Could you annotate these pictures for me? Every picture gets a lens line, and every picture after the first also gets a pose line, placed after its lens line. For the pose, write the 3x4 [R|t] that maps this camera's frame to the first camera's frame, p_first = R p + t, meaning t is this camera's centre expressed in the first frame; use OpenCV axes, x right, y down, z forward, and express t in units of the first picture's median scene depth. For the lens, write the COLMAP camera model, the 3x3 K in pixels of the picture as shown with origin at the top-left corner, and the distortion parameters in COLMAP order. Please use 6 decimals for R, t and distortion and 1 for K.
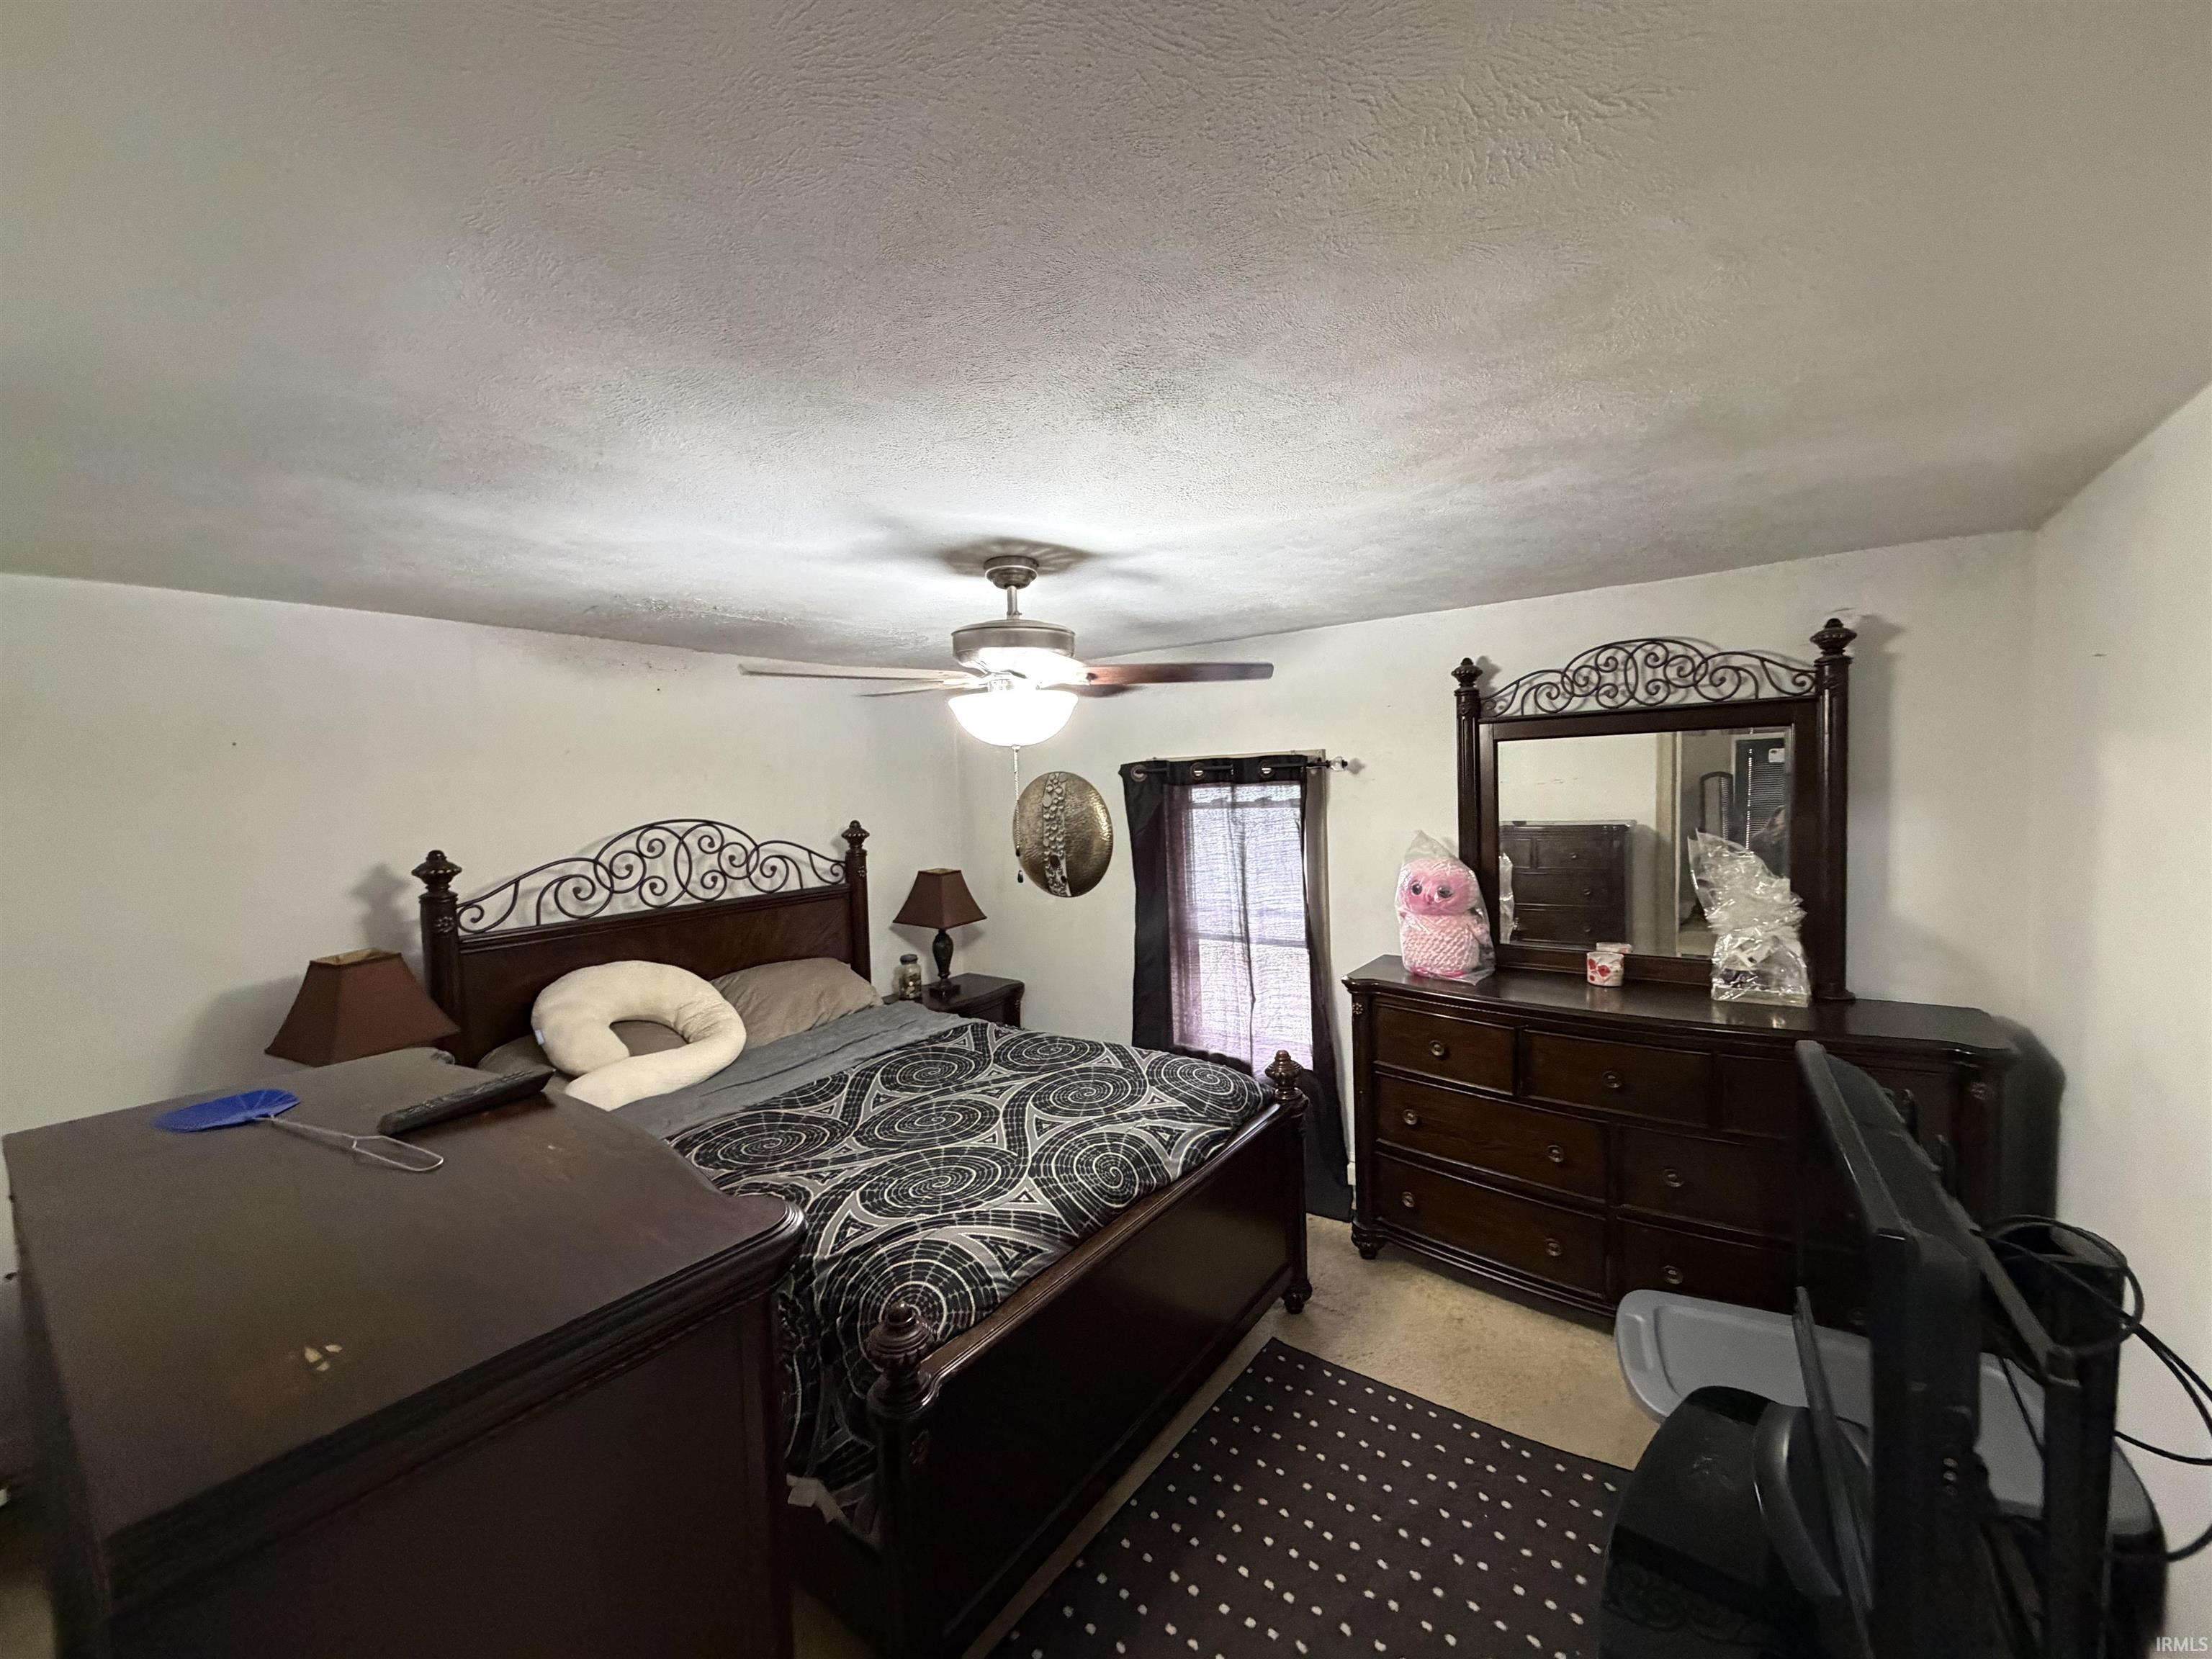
lens RADIAL K [[878.1, 0, 1101.4], [0, 878.1, 827.7], [0, 0, 1]] dist [-0.000126, 0.000242]
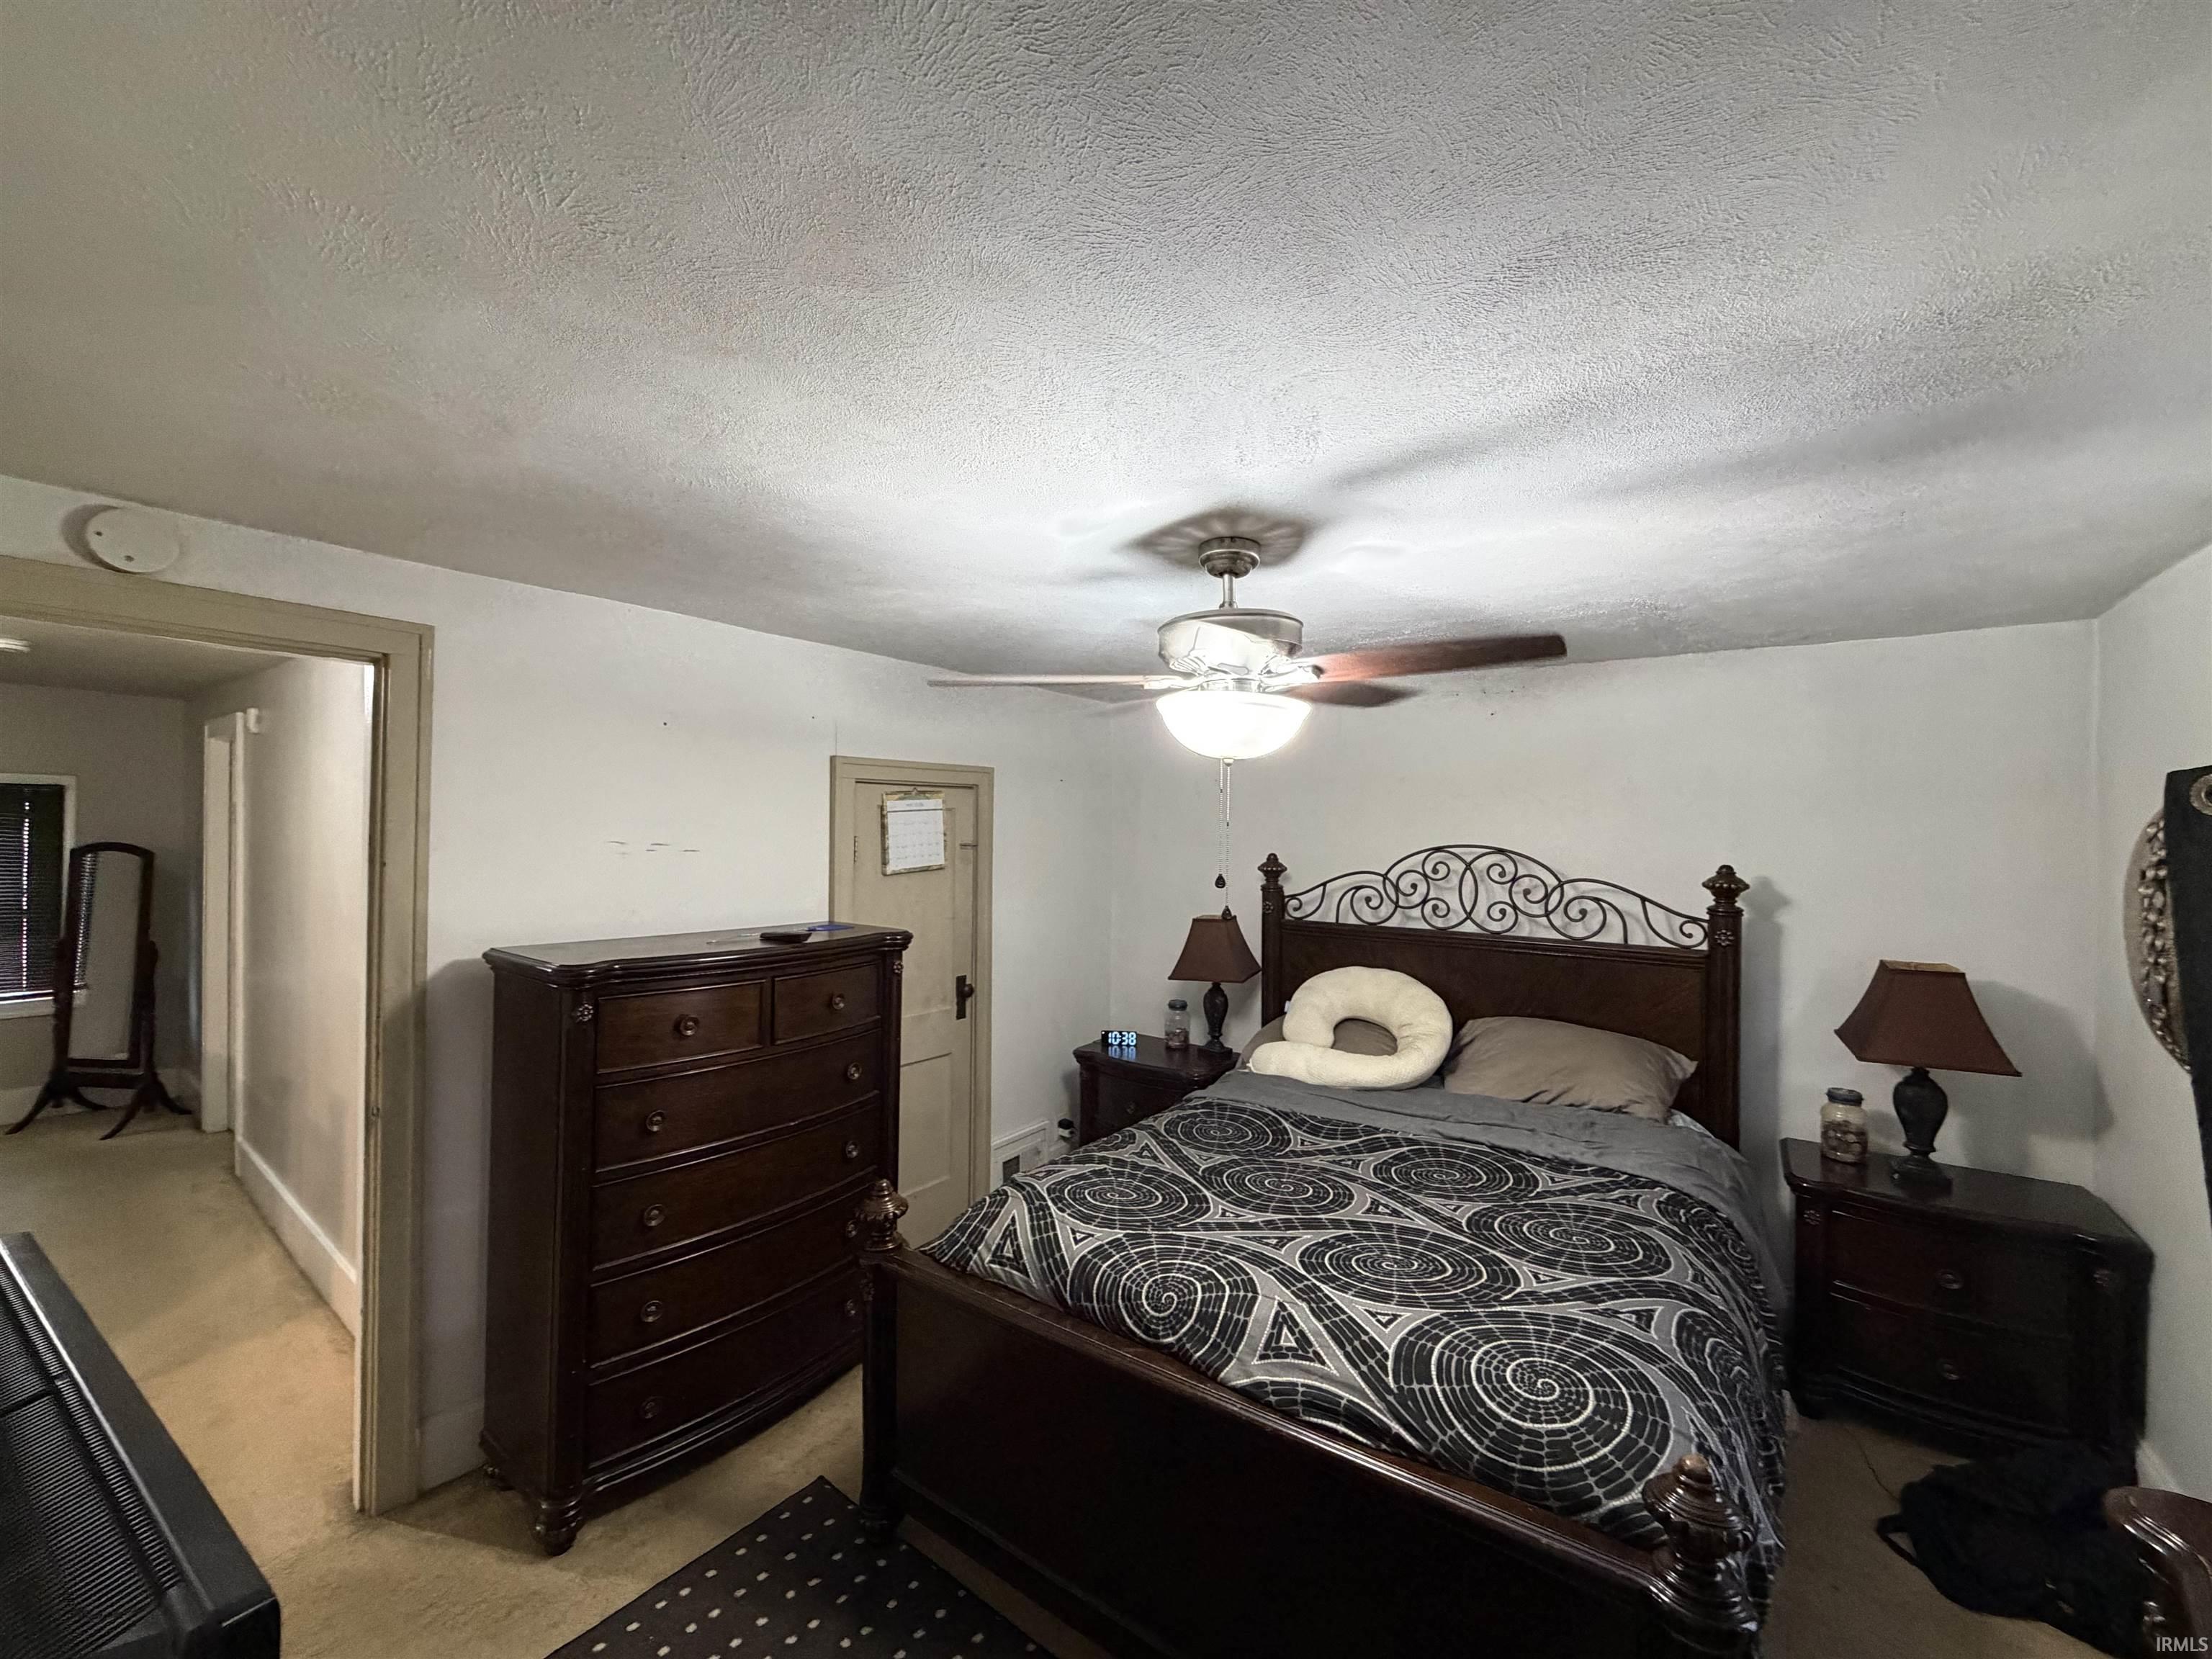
lens RADIAL K [[878.1, 0, 1101.4], [0, 878.1, 827.7], [0, 0, 1]] dist [-0.000126, 0.000242]
pose [[0.010946, 0.029897, -0.999493, 0.599834], [-0.067324, 0.997307, 0.029095, -0.035636], [0.997671, 0.066972, 0.012929, 0.688278]]
